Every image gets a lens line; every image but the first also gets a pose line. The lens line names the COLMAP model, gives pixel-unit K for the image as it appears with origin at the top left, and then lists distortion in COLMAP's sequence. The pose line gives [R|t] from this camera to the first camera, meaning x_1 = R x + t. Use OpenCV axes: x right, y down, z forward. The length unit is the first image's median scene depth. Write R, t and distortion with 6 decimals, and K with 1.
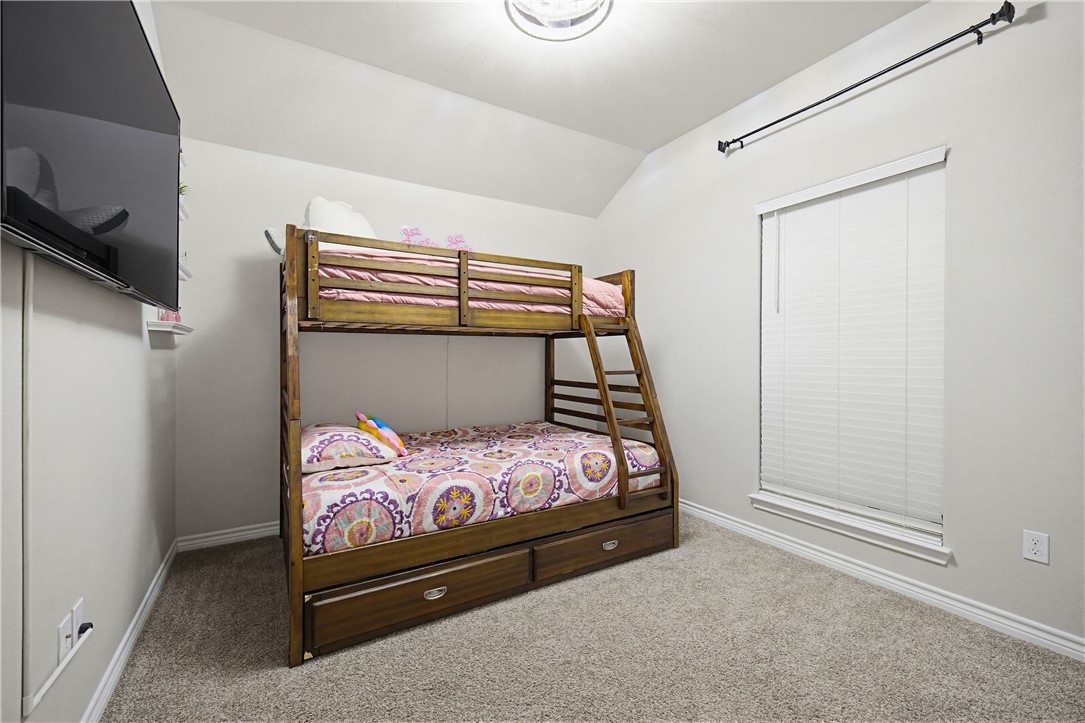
lens RADIAL K [[450.9, 0, 542.5], [0, 450.9, 361.5], [0, 0, 1]] dist [-0.001187, 0.000038]
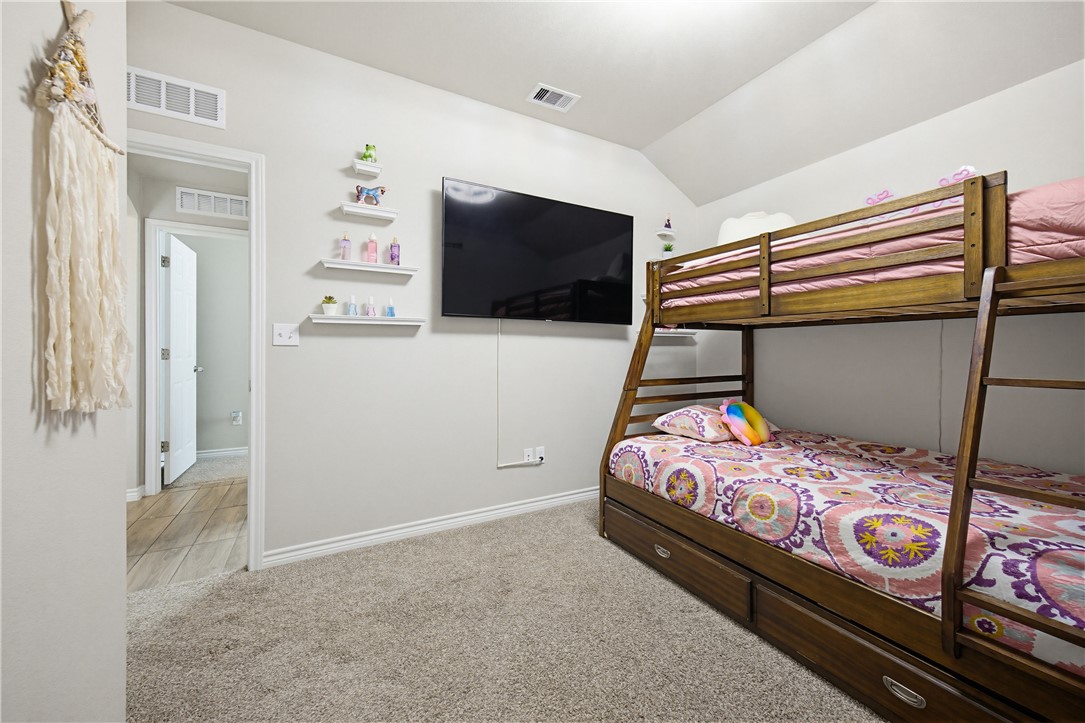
lens RADIAL K [[405.5, 0, 541.9], [0, 405.5, 354.5], [0, 0, 1]] dist [0.000810, 0.000016]
pose [[-0.039395, 0.006055, -0.999205, 0.723607], [-0.012545, 0.999900, 0.006554, -0.000682], [0.999145, 0.012793, -0.039316, 0.633336]]
